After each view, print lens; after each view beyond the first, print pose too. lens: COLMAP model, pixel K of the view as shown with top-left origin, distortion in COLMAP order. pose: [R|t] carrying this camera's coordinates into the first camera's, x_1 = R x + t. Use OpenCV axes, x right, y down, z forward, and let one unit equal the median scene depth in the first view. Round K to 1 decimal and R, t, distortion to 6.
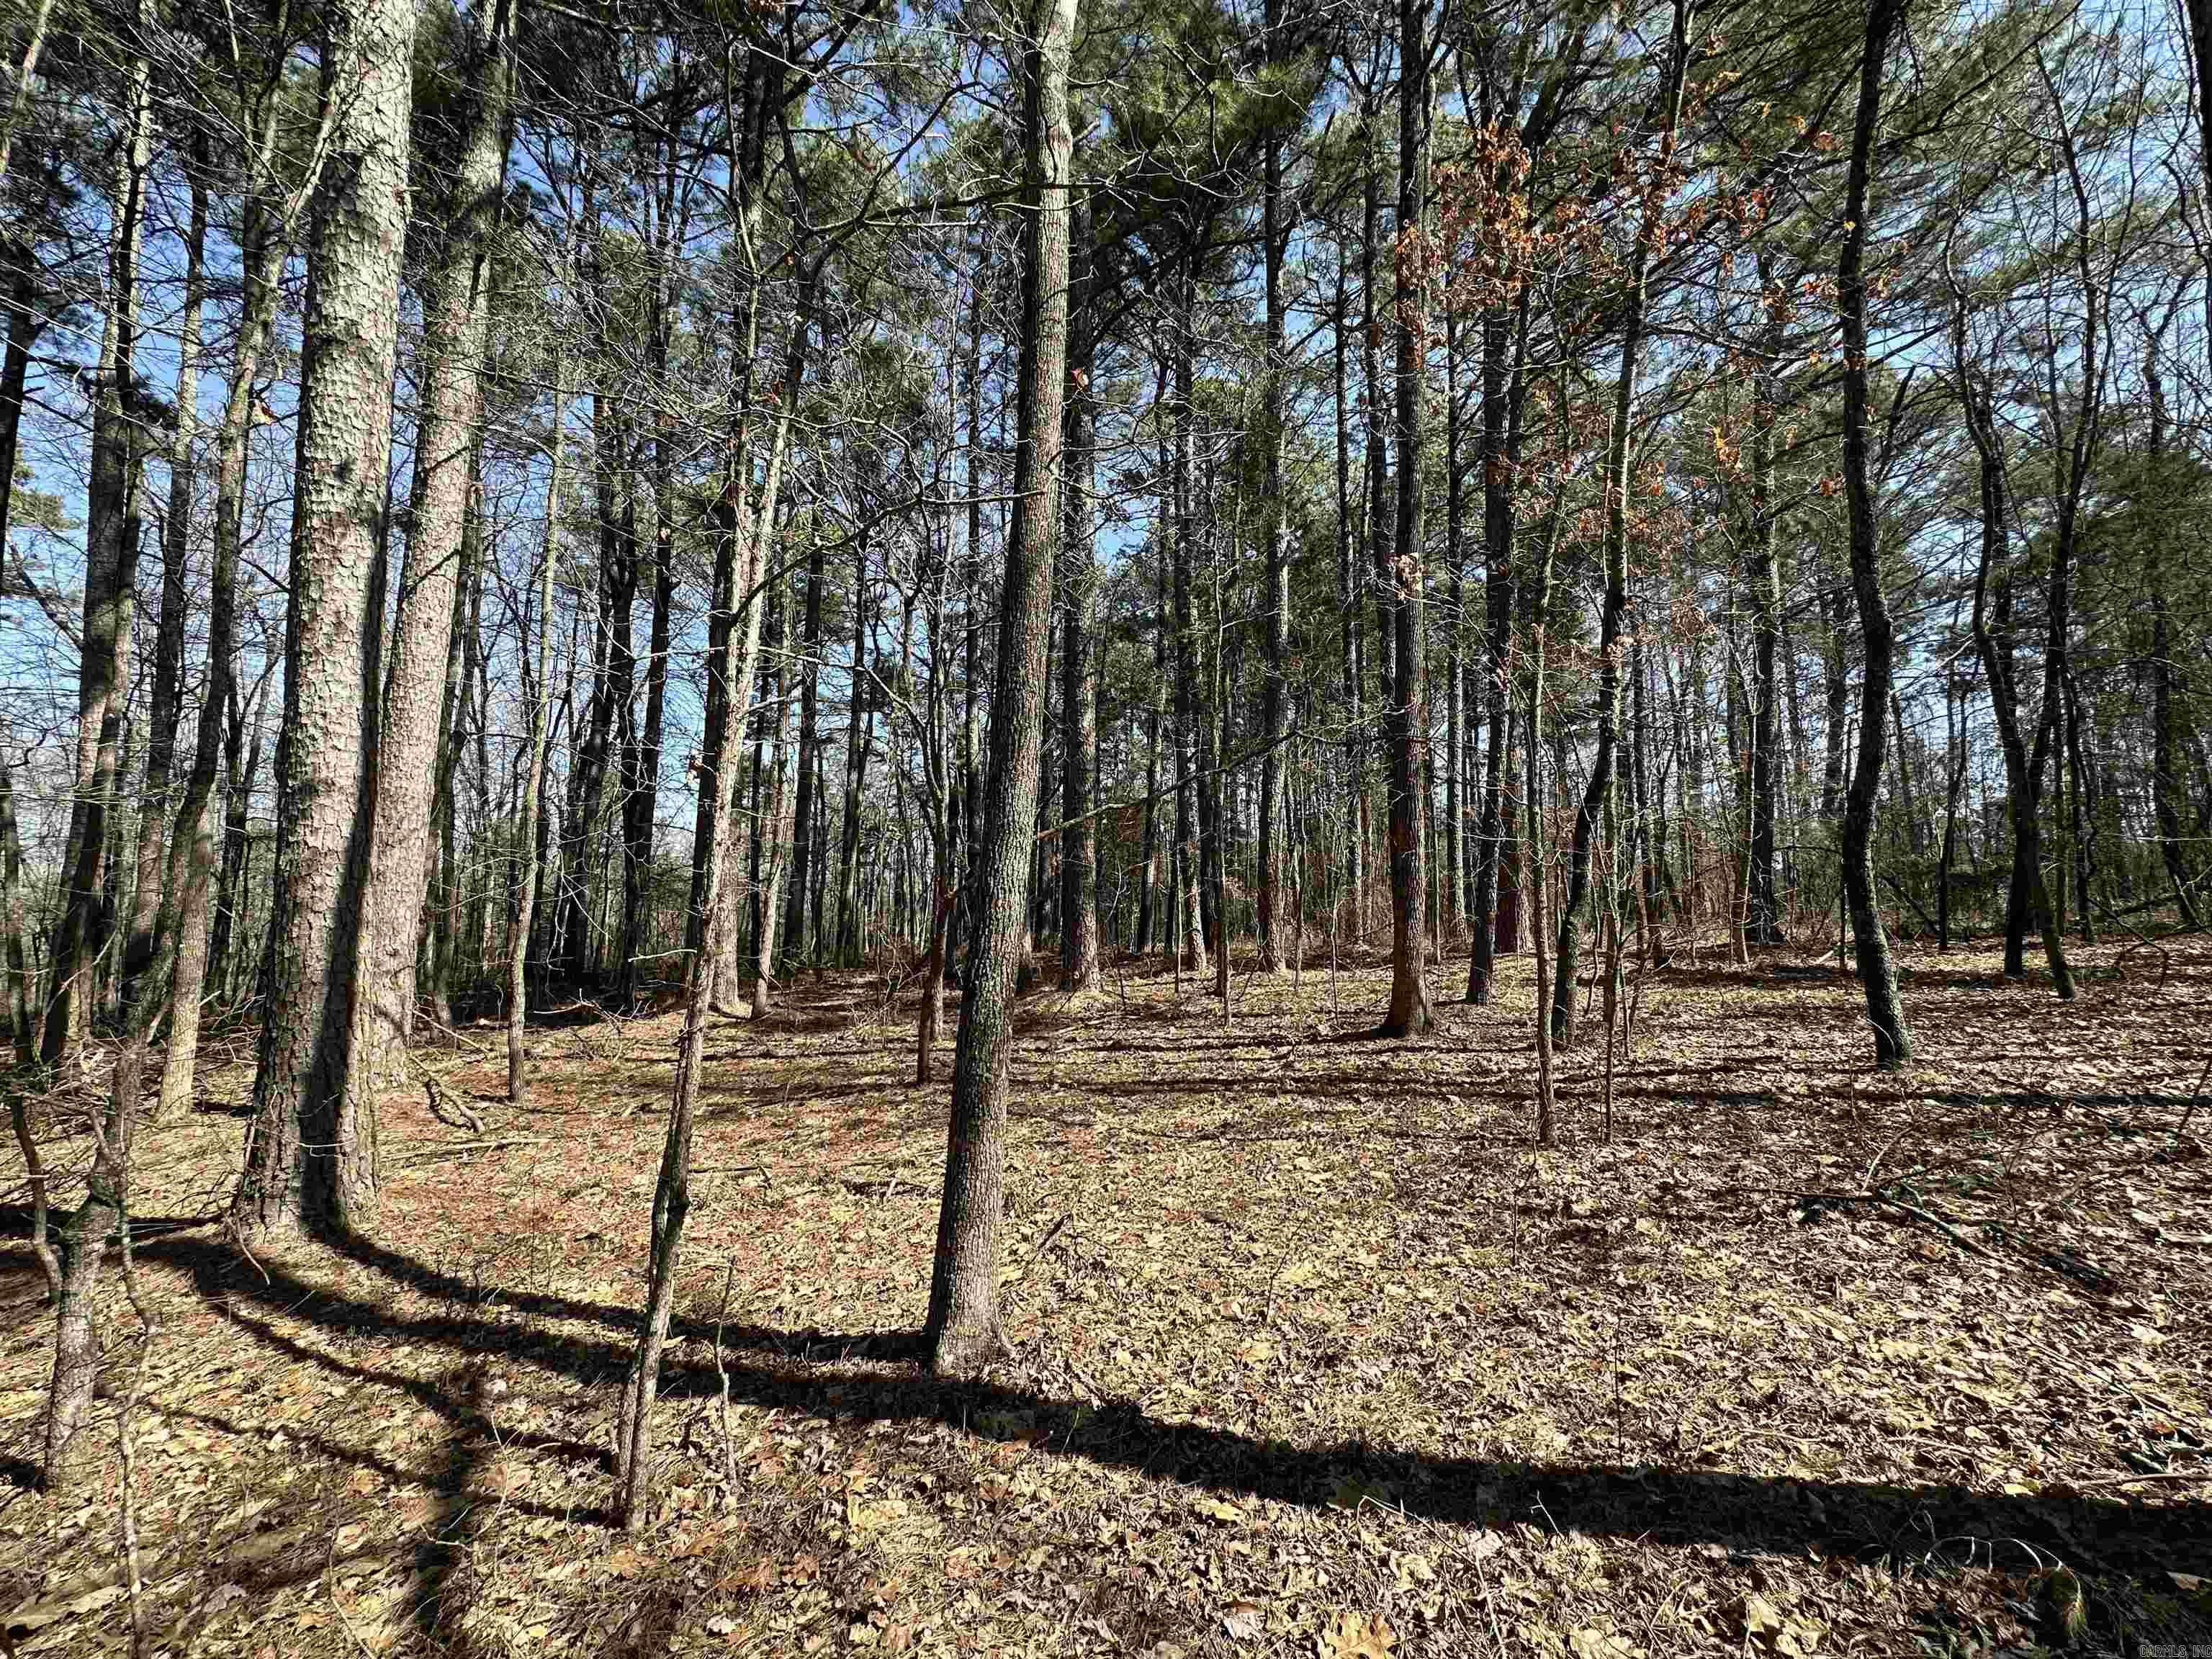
lens RADIAL K [[882.0, 0, 1105.7], [0, 882.0, 834.4], [0, 0, 1]] dist [-0.002504, 0.000320]
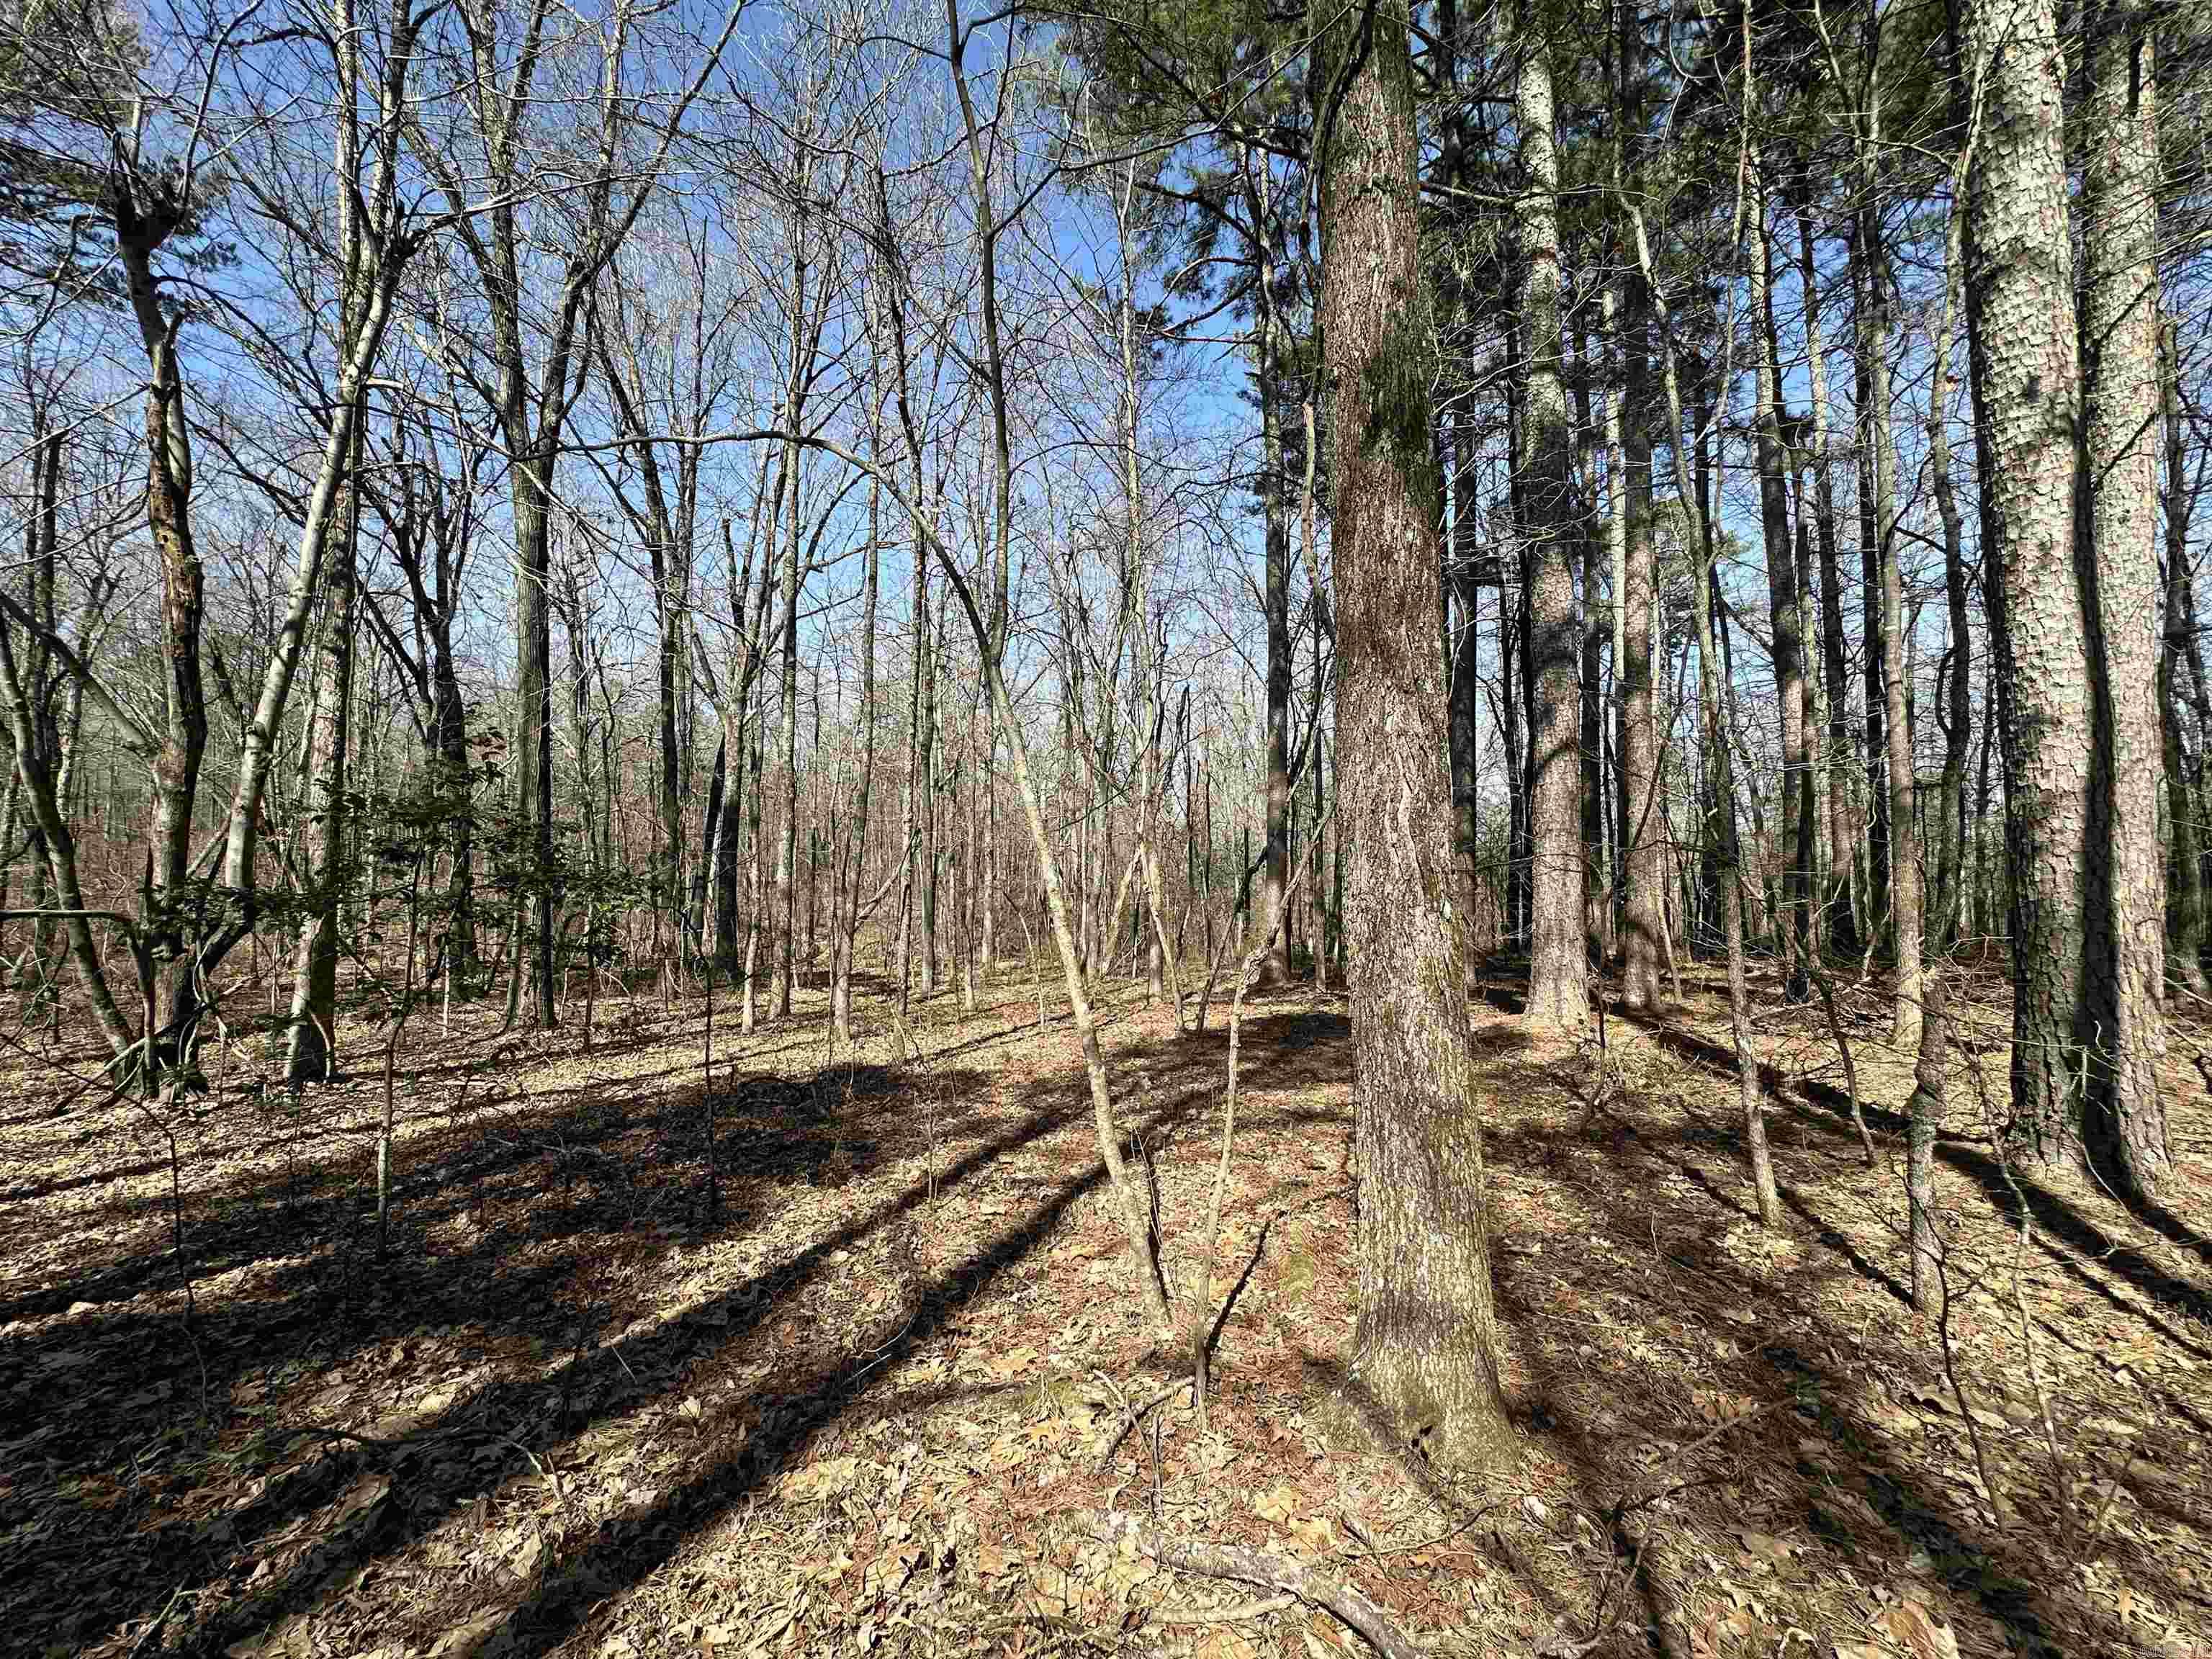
lens RADIAL K [[882.0, 0, 1104.5], [0, 882.0, 828.5], [0, 0, 1]] dist [-0.002504, 0.000320]
pose [[0.061115, -0.036624, -0.997459, 0.010055], [0.091086, 0.995361, -0.030966, -0.007877], [0.993966, -0.088962, 0.064167, -0.106266]]
